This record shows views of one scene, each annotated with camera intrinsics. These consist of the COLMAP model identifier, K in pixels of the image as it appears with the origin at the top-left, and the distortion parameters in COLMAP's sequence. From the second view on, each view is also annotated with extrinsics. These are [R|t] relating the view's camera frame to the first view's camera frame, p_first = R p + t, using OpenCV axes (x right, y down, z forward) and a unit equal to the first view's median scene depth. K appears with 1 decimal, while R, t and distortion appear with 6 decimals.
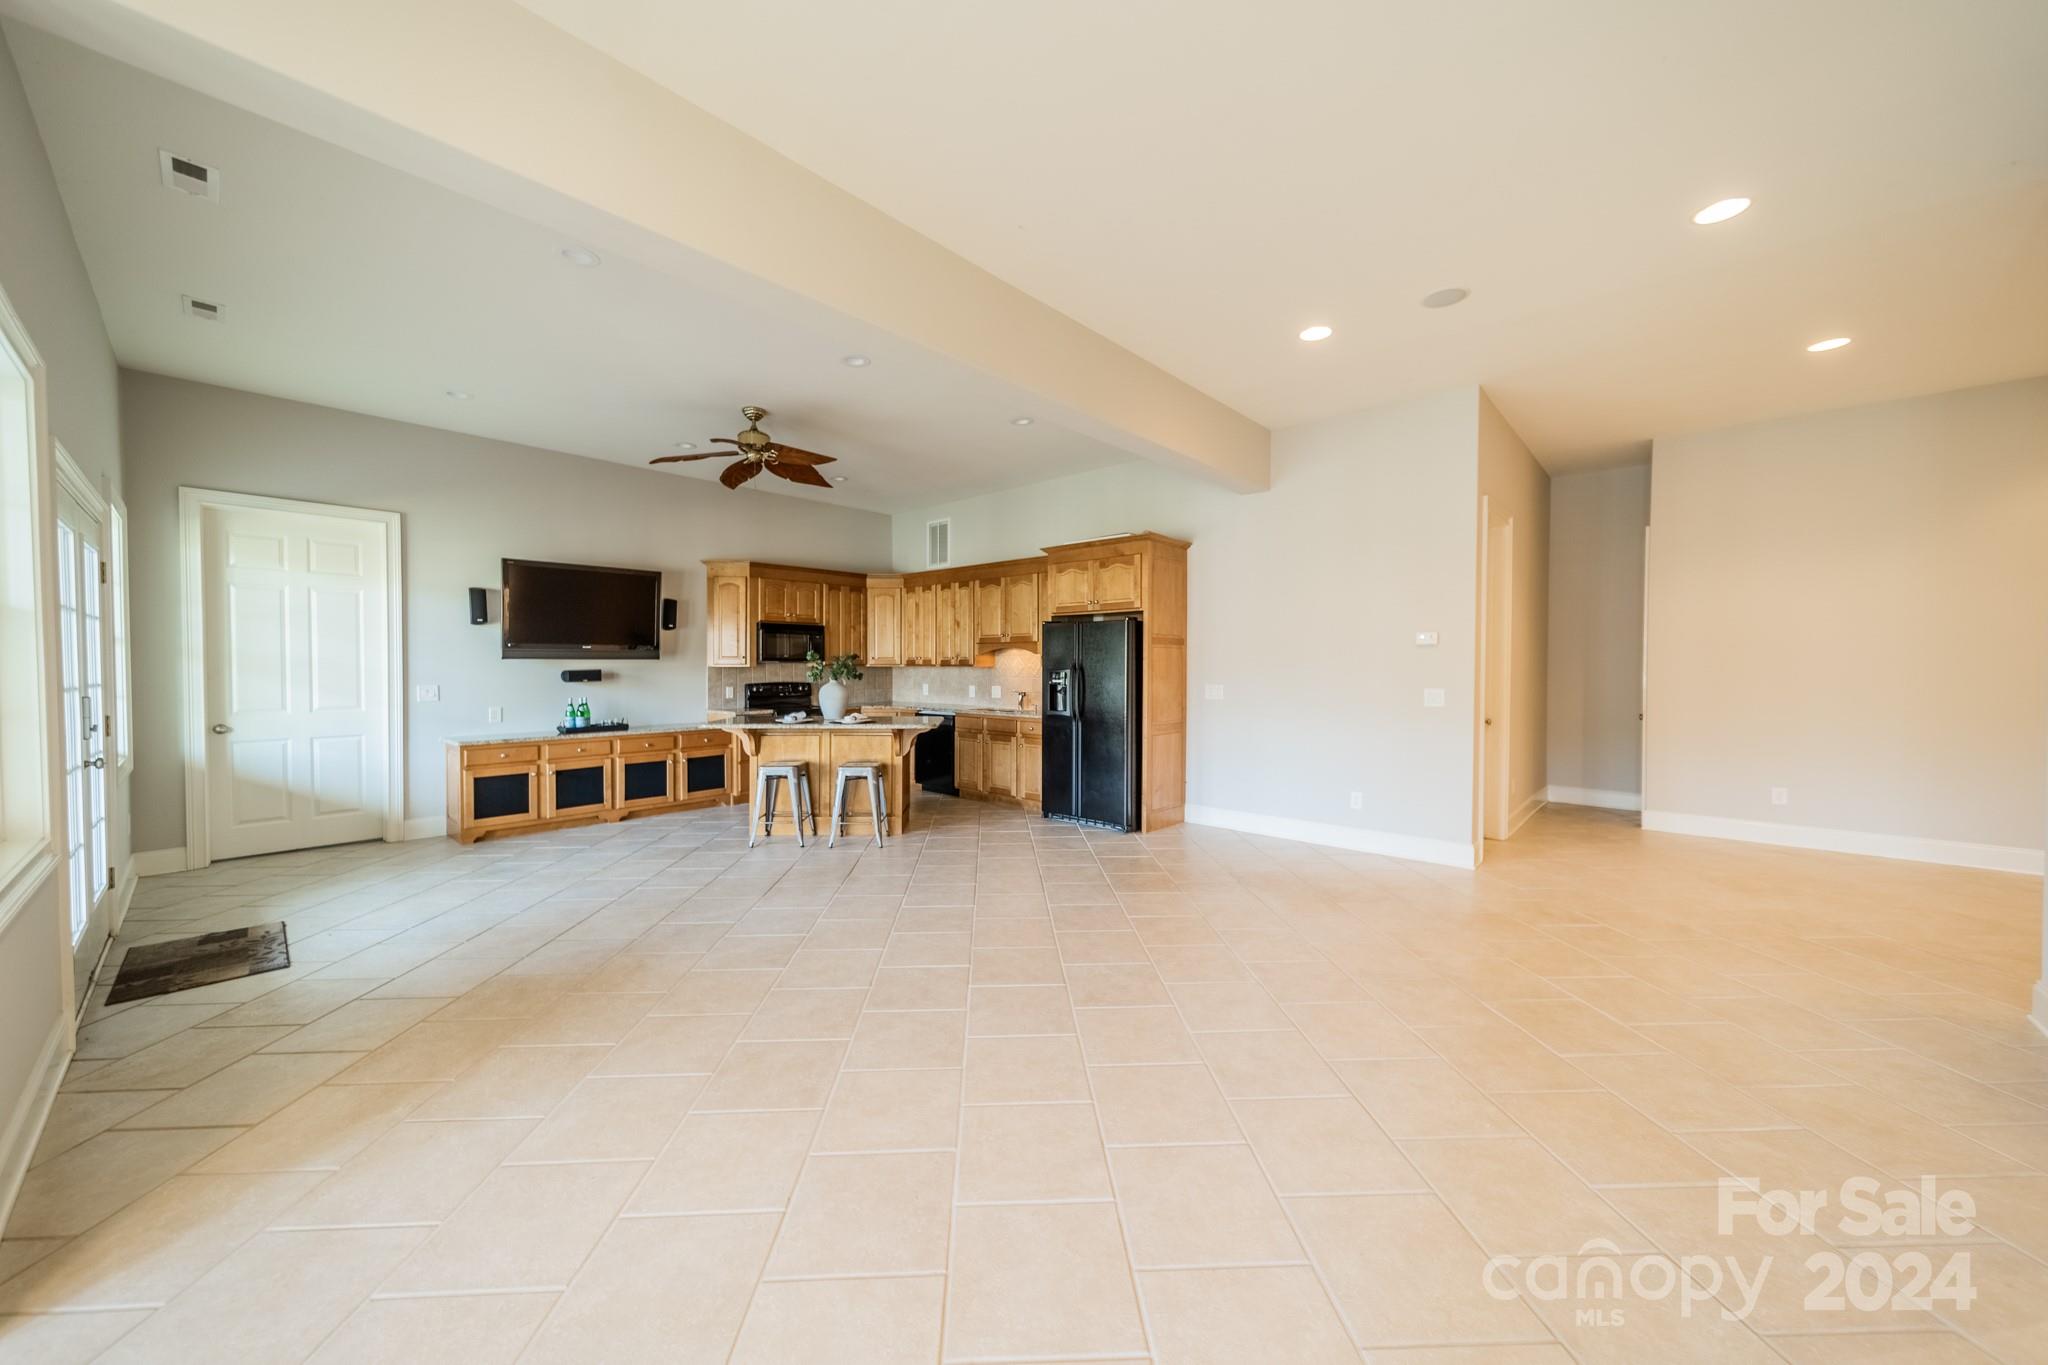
lens RADIAL K [[728.9, 0, 1024.0], [0, 728.9, 682.5], [0, 0, 1]] dist [-0.000141, 0.000005]
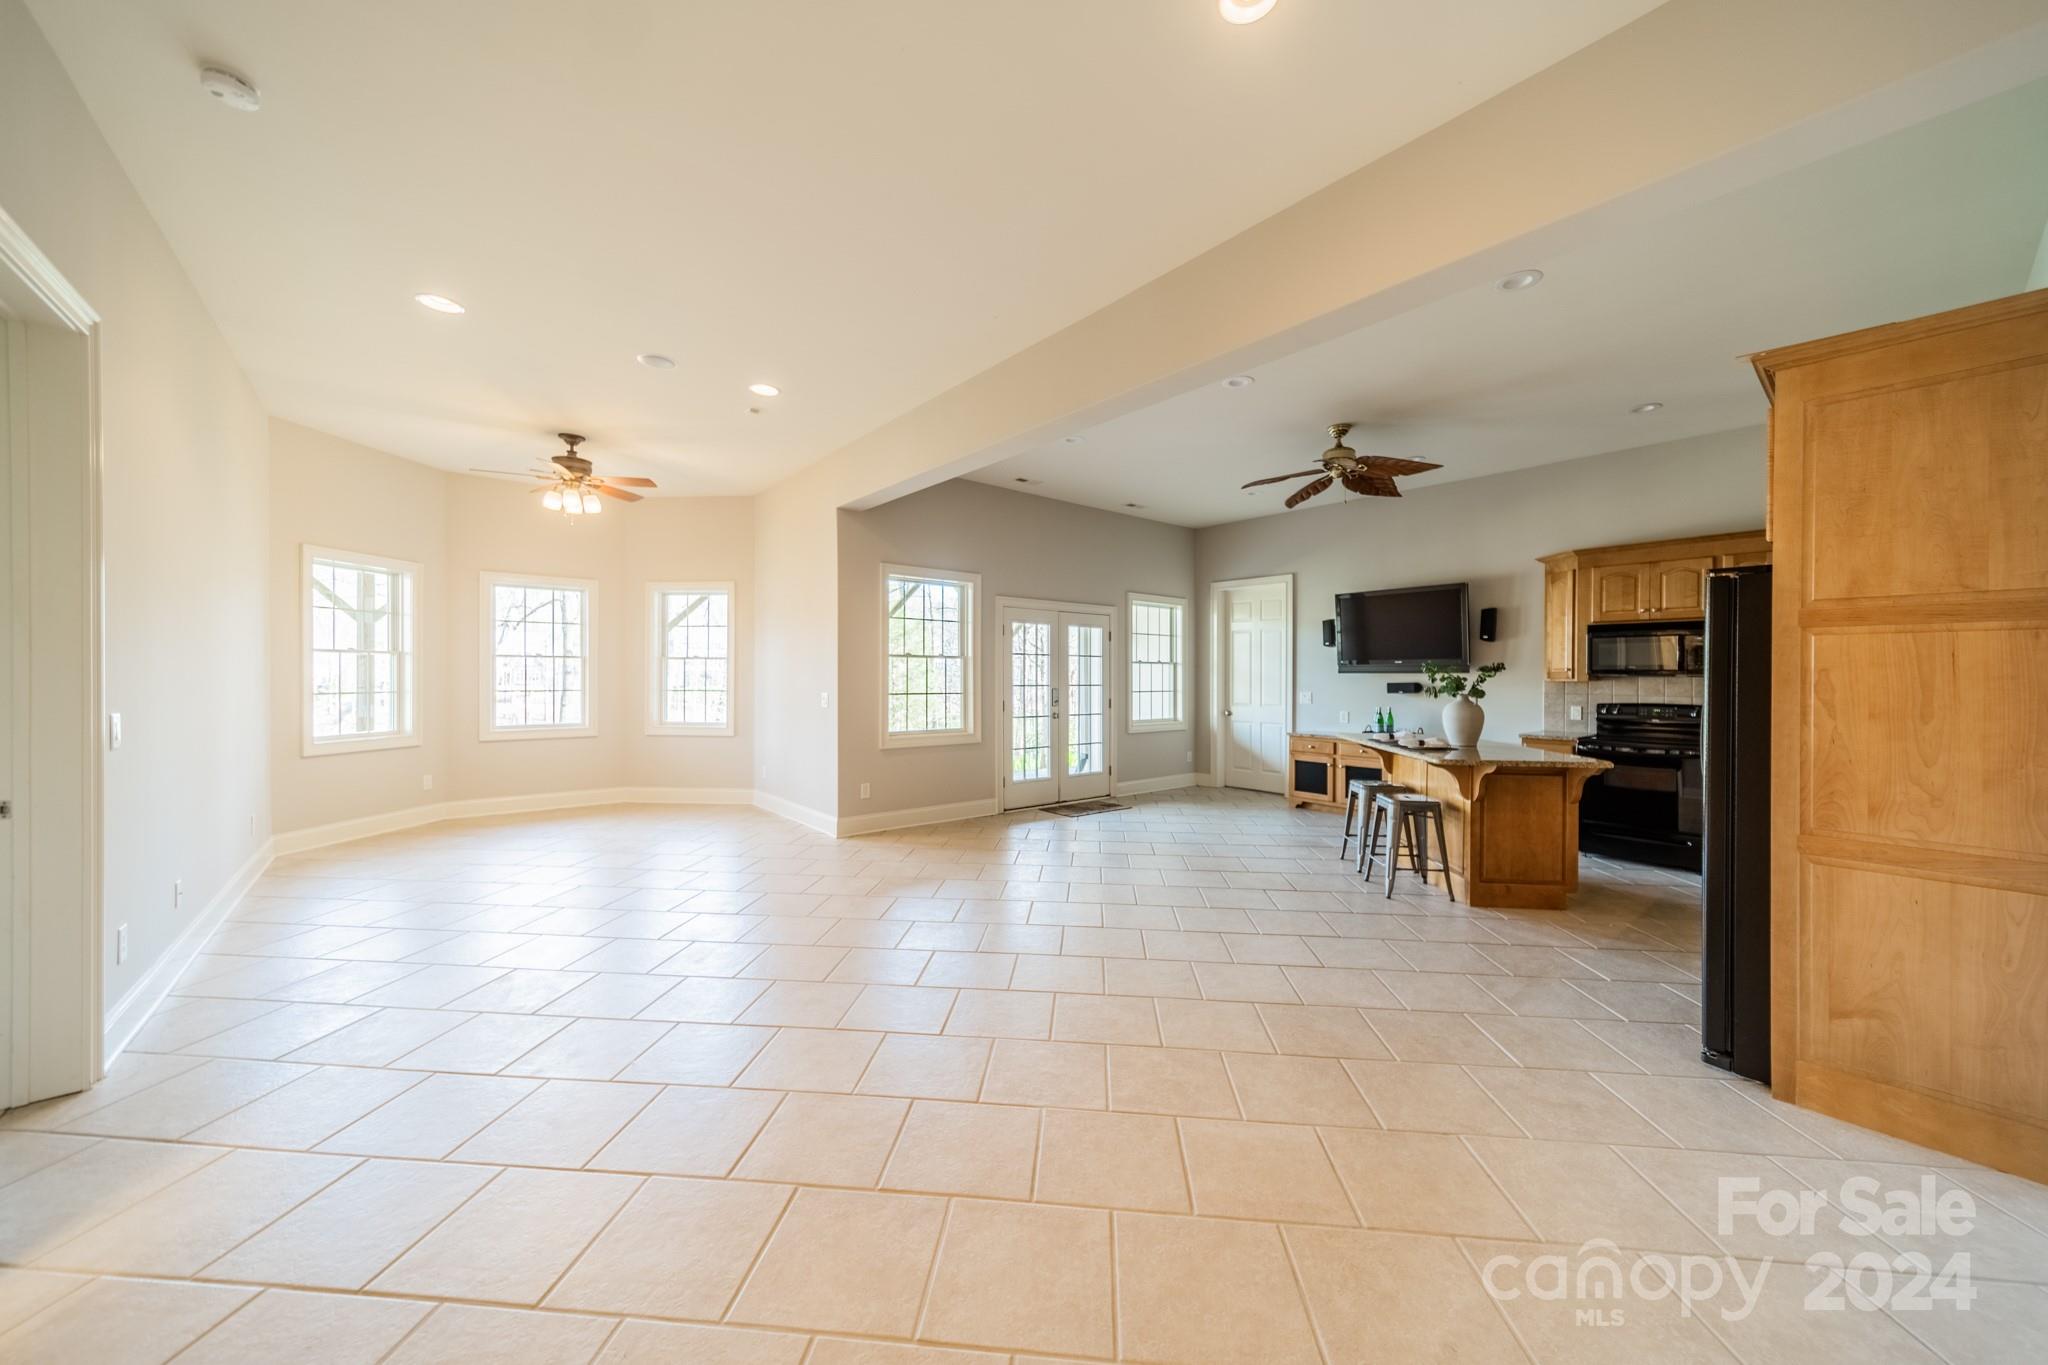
lens RADIAL K [[728.9, 0, 1024.0], [0, 728.9, 682.5], [0, 0, 1]] dist [-0.000141, 0.000005]
pose [[-0.134525, 0.004226, -0.990901, 0.612502], [-0.033532, 0.999399, 0.008815, -0.008670], [0.990343, 0.034413, -0.134302, 0.621649]]
